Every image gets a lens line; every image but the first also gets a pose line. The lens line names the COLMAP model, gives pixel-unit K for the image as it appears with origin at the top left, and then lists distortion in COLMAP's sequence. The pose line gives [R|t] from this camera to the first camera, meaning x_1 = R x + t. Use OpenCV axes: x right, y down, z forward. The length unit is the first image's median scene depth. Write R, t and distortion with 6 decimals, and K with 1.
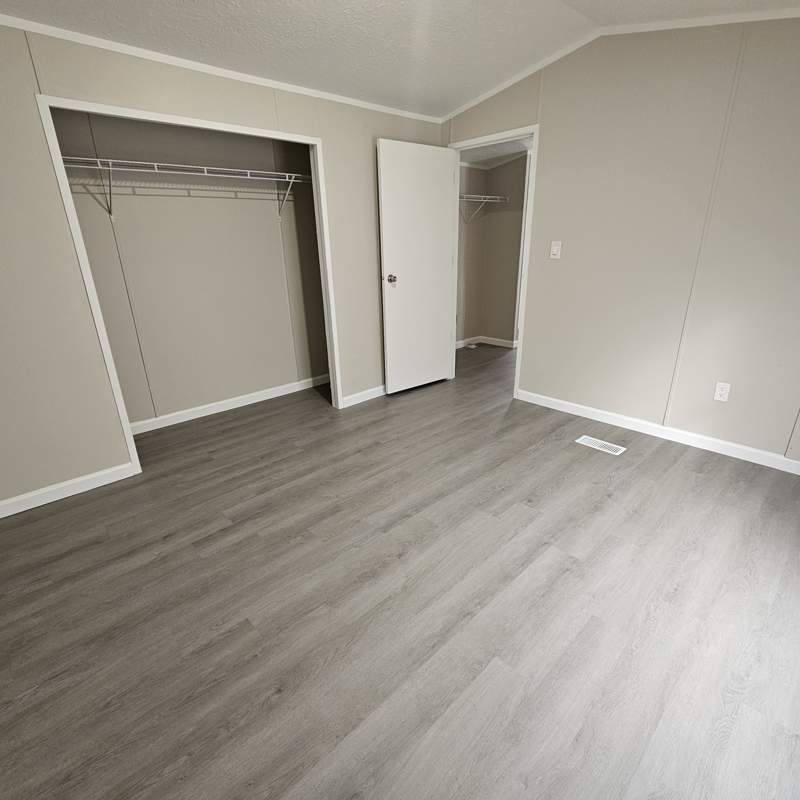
lens RADIAL K [[434.4, 0, 398.2], [0, 434.4, 400.8], [0, 0, 1]] dist [-0.007160, -0.000275]
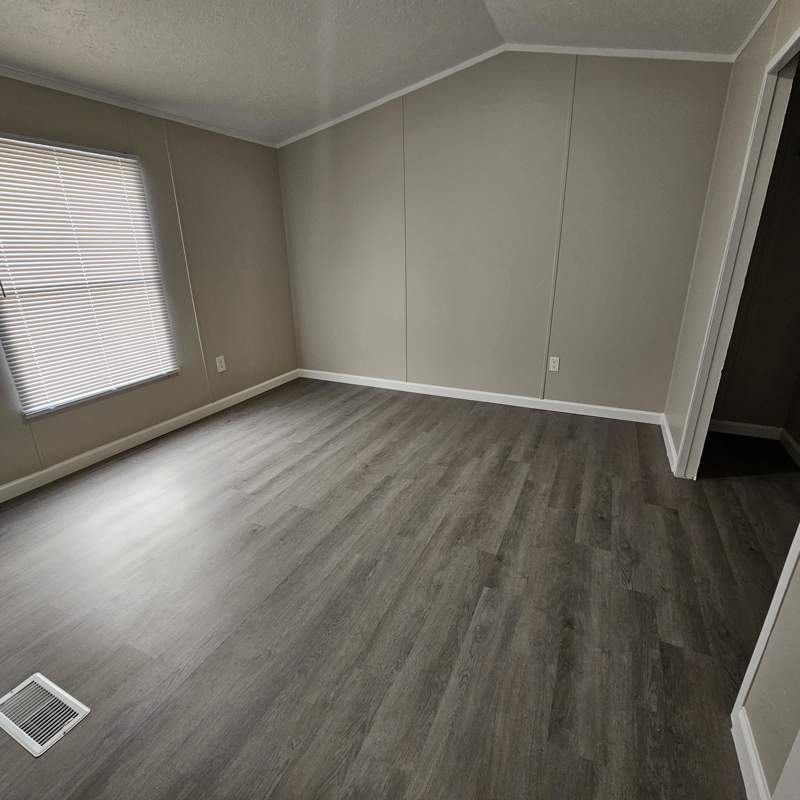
lens RADIAL K [[434.4, 0, 398.8], [0, 434.4, 400.9], [0, 0, 1]] dist [-0.007160, -0.000275]
pose [[-0.929007, 0.154208, -0.336401, 0.279064], [-0.097473, 0.774971, 0.624435, -0.550686], [0.356994, 0.612894, -0.704922, 1.534858]]
